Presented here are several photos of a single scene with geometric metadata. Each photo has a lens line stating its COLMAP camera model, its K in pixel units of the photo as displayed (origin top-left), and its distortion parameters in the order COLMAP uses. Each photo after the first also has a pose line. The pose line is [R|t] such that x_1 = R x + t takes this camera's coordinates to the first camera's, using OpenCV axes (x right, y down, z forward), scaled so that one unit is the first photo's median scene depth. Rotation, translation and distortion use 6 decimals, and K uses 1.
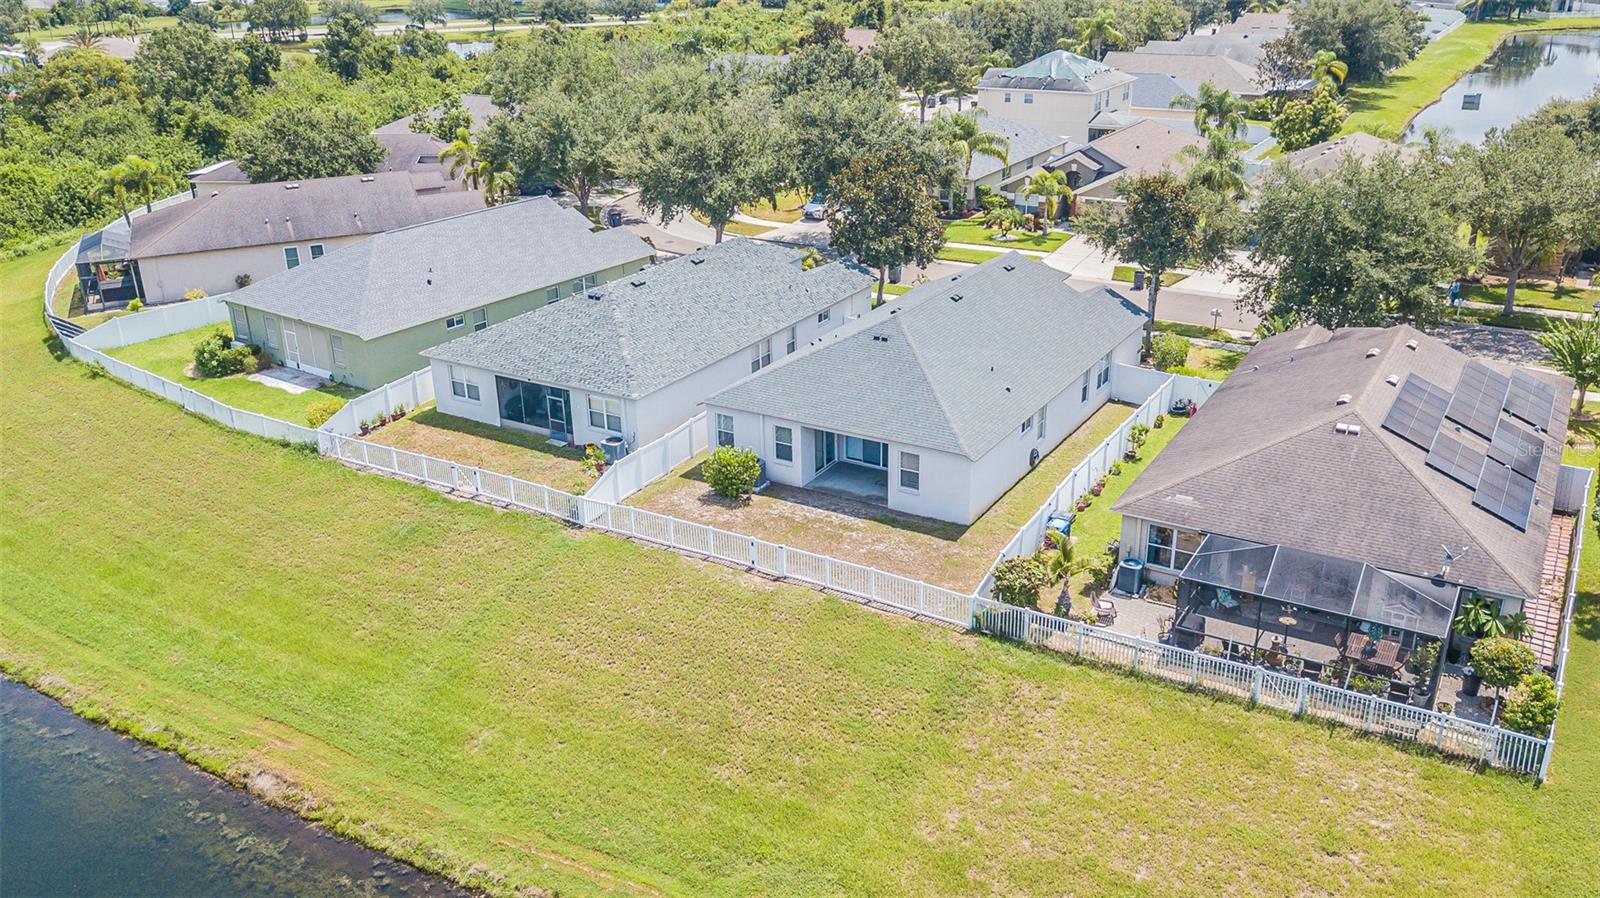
lens RADIAL K [[1279.8, 0, 800.0], [0, 1279.8, 449.0], [0, 0, 1]] dist [0.016391, 0.011808]
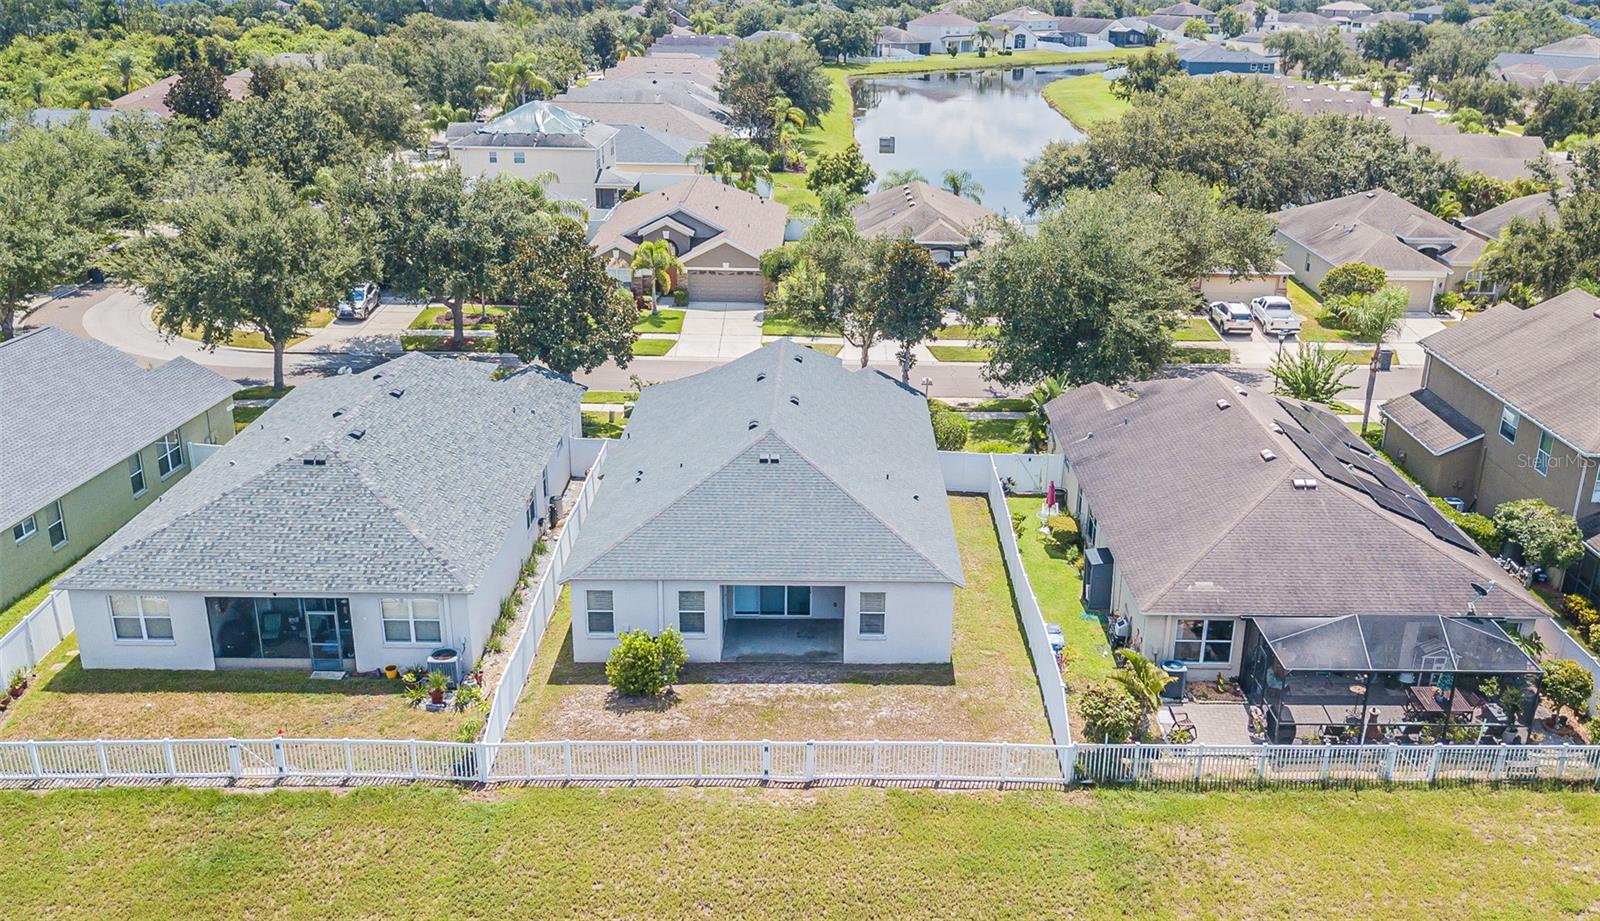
lens RADIAL K [[1462.8, 0, 800.0], [0, 1462.8, 460.5], [0, 0, 1]] dist [0.001574, 0.032701]
pose [[0.845901, -0.143246, 0.513744, -0.399165], [0.170952, 0.985256, -0.006762, -0.077470], [-0.505200, 0.093545, 0.857917, 0.195037]]
